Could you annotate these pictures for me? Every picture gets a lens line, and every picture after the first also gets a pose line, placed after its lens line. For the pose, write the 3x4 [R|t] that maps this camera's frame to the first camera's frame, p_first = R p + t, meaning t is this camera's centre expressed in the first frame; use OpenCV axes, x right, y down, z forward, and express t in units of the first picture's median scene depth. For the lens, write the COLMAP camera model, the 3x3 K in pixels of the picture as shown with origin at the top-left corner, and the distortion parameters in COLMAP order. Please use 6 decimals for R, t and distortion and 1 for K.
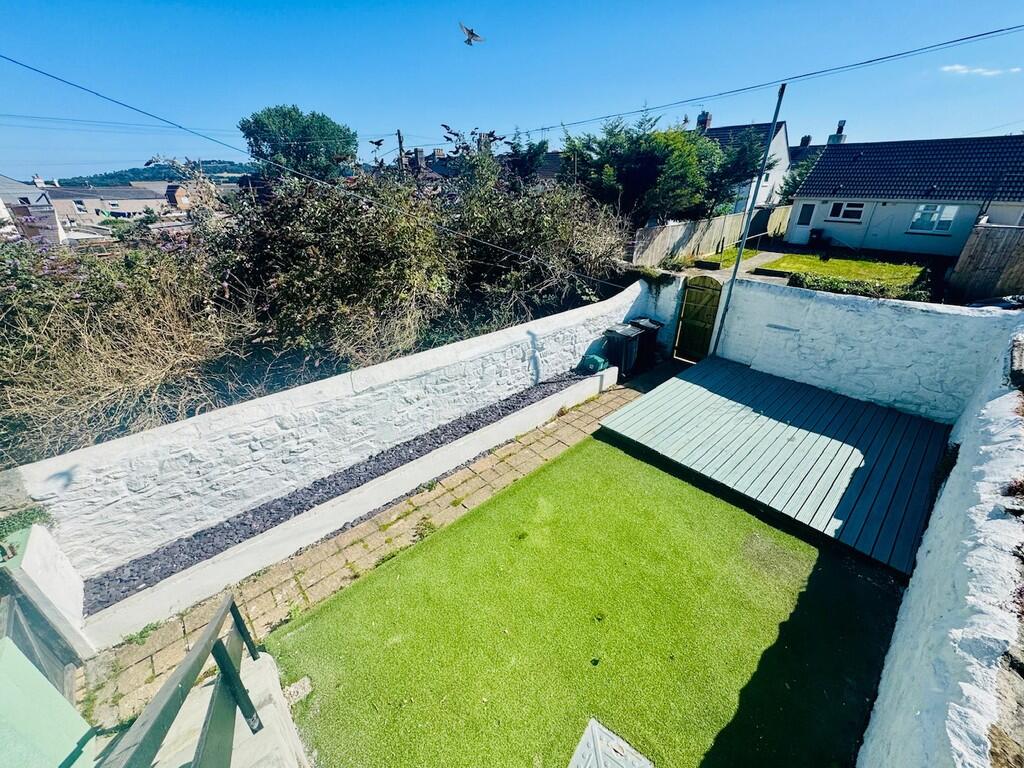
lens RADIAL K [[407.9, 0, 513.7], [0, 407.9, 381.2], [0, 0, 1]] dist [-0.002025, 0.000280]
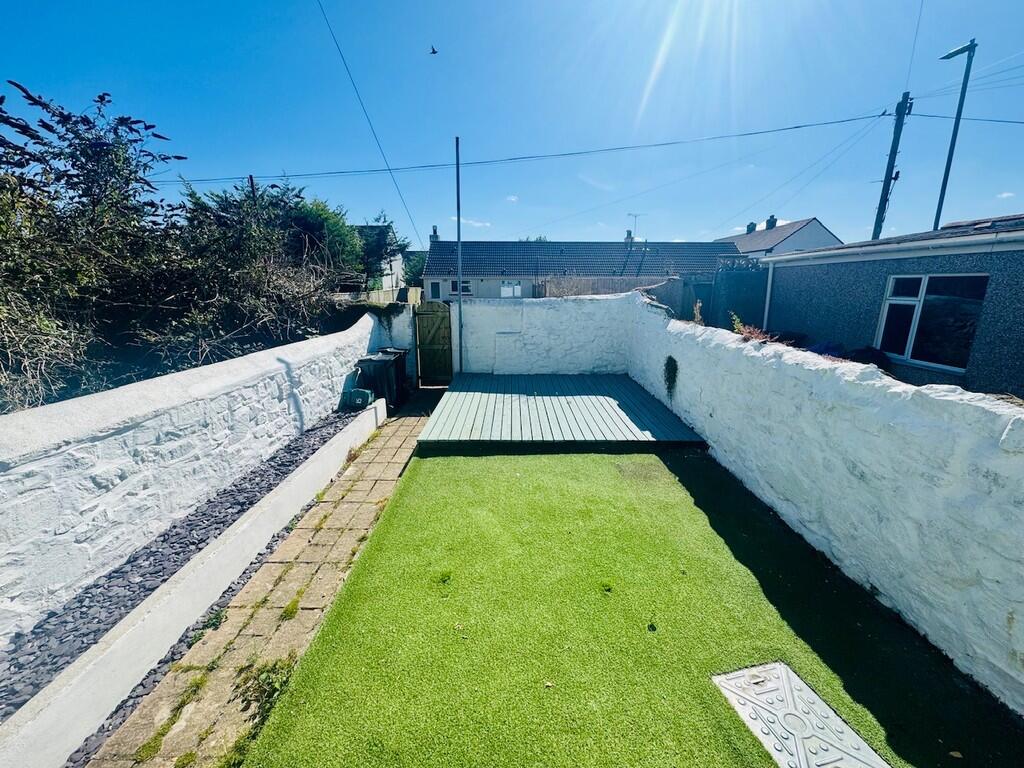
lens RADIAL K [[407.9, 0, 513.7], [0, 407.9, 381.2], [0, 0, 1]] dist [-0.002025, 0.000280]
pose [[0.670314, -0.166825, 0.723082, -0.218550], [0.325827, 0.941618, -0.084805, 0.113776], [-0.666720, 0.292445, 0.685536, 0.249119]]
